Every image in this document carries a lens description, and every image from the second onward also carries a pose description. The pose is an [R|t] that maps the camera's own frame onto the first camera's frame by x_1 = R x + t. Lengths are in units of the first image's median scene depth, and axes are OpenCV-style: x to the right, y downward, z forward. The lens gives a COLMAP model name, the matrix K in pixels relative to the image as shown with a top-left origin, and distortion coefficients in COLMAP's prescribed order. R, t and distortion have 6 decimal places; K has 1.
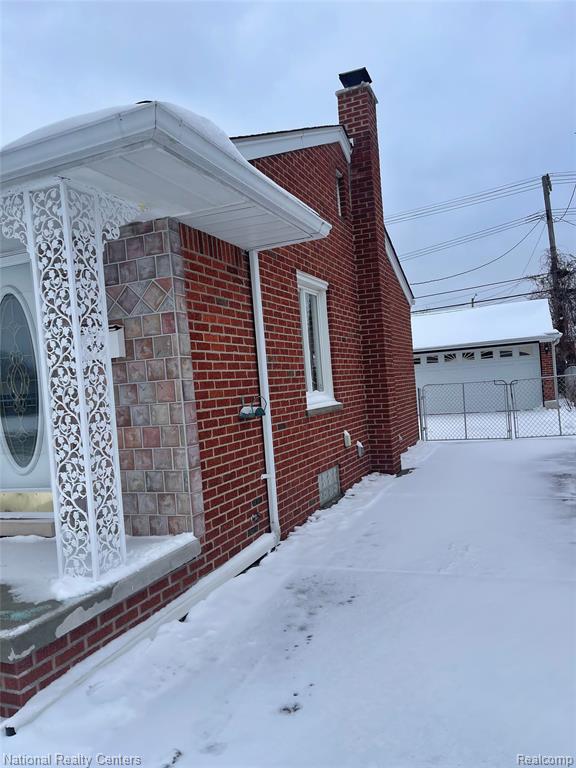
lens RADIAL K [[604.1, 0, 288.0], [0, 604.1, 384.0], [0, 0, 1]] dist [0.003590, 0.001482]
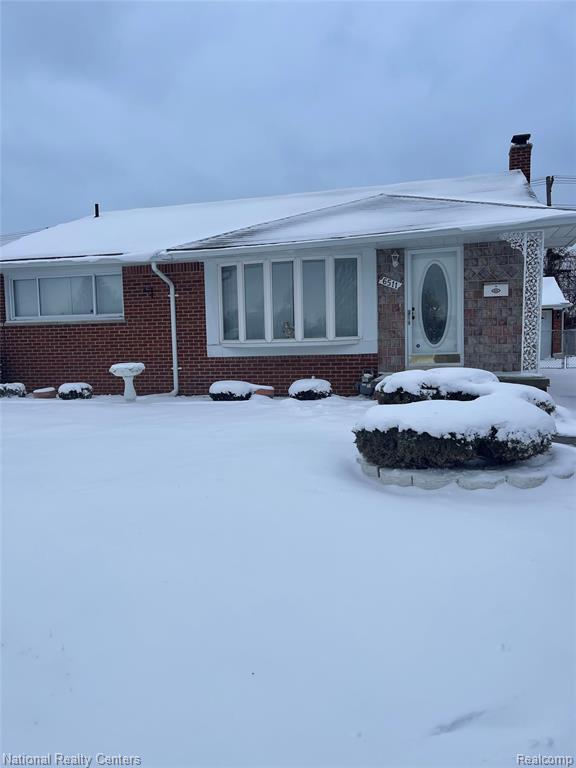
lens RADIAL K [[604.1, 0, 288.0], [0, 604.1, 384.0], [0, 0, 1]] dist [0.003590, 0.001482]
pose [[0.993281, 0.046184, 0.106114, -1.281439], [-0.052889, 0.996719, 0.061262, 0.188467], [-0.102936, -0.066463, 0.992465, -1.210663]]
